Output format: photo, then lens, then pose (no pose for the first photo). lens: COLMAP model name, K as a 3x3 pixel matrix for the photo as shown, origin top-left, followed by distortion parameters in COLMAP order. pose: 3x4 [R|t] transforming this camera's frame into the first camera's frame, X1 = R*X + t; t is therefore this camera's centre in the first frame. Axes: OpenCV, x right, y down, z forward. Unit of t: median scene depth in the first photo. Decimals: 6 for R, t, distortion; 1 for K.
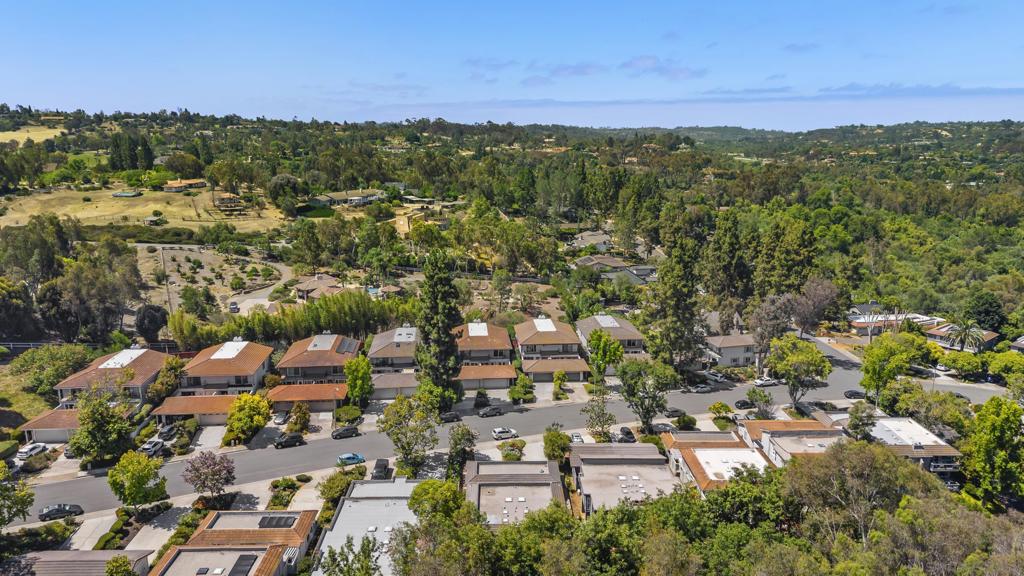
lens RADIAL K [[684.0, 0, 512.0], [0, 684.0, 288.0], [0, 0, 1]] dist [0.051402, -0.005307]
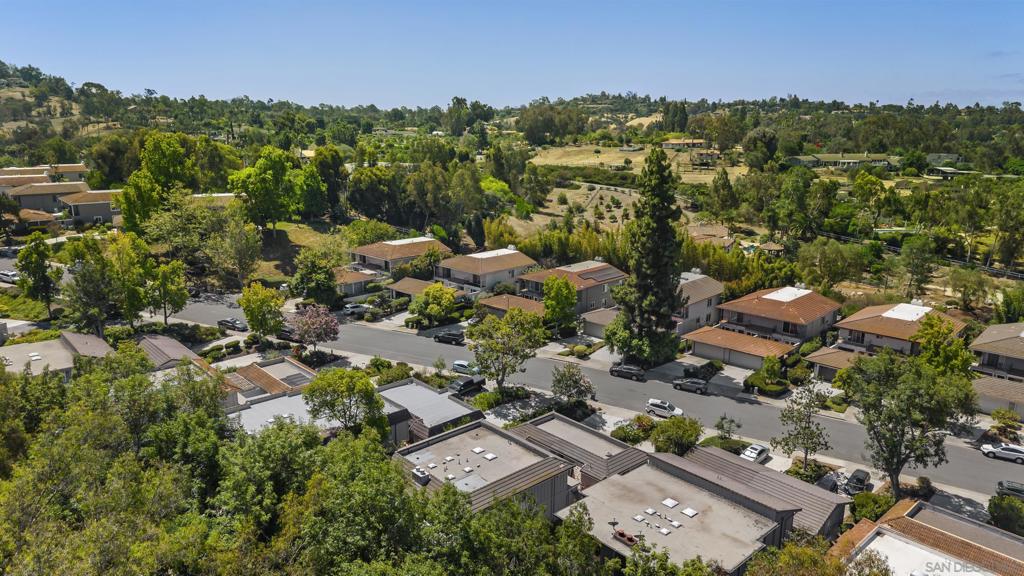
lens RADIAL K [[684.0, 0, 512.0], [0, 684.0, 288.0], [0, 0, 1]] dist [0.051402, -0.005307]
pose [[0.662166, 0.177889, -0.727937, 0.312334], [-0.174030, 0.981361, 0.081513, 0.049777], [0.728869, 0.072708, 0.680782, 0.330831]]
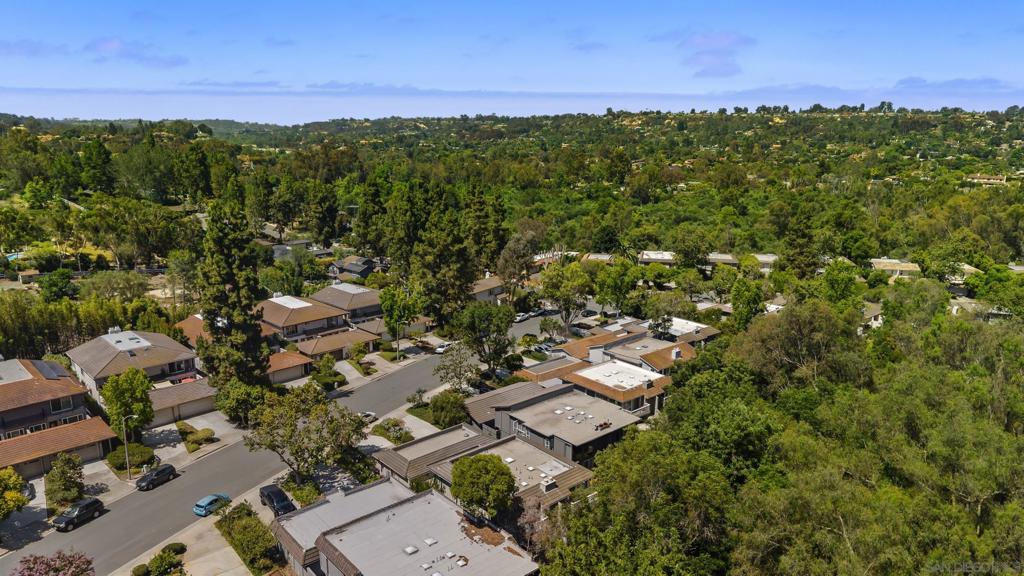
lens RADIAL K [[689.2, 0, 514.2], [0, 689.2, 274.2], [0, 0, 1]] dist [0.000207, -0.000443]
pose [[0.768959, -0.132494, 0.625418, -0.300545], [0.138946, 0.989540, 0.038797, 0.029989], [-0.624016, 0.057066, 0.779325, 0.203958]]
